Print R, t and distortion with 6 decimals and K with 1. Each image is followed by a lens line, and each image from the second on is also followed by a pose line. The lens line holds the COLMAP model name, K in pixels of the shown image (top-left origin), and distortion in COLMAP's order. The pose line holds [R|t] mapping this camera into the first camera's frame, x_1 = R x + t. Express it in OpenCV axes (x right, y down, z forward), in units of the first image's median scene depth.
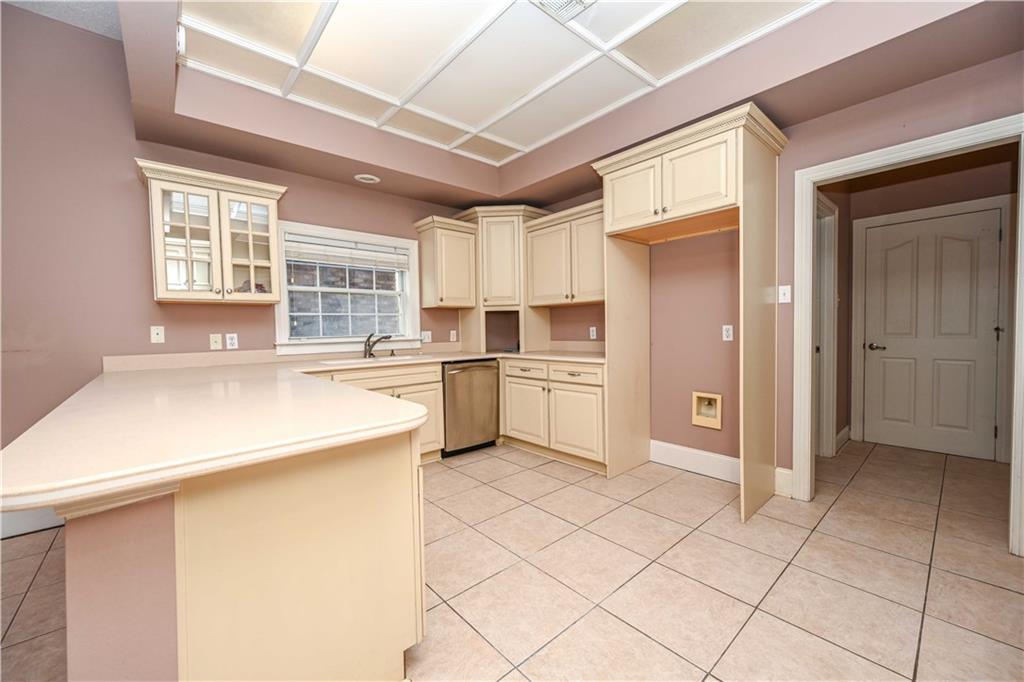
lens RADIAL K [[402.2, 0, 515.2], [0, 402.2, 344.3], [0, 0, 1]] dist [-0.000942, 0.000031]
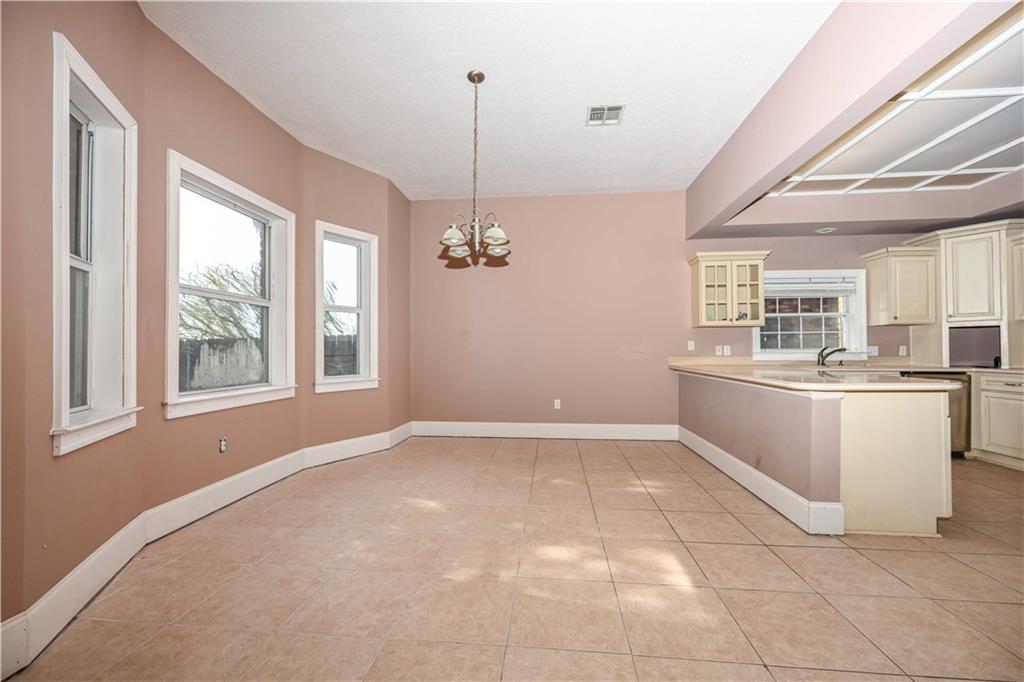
lens RADIAL K [[402.2, 0, 515.2], [0, 402.2, 344.3], [0, 0, 1]] dist [-0.000942, 0.000031]
pose [[0.683784, 0.002553, -0.729680, -0.095075], [-0.038330, 0.998739, -0.032425, 0.044033], [0.728677, 0.050140, 0.683020, -0.600105]]
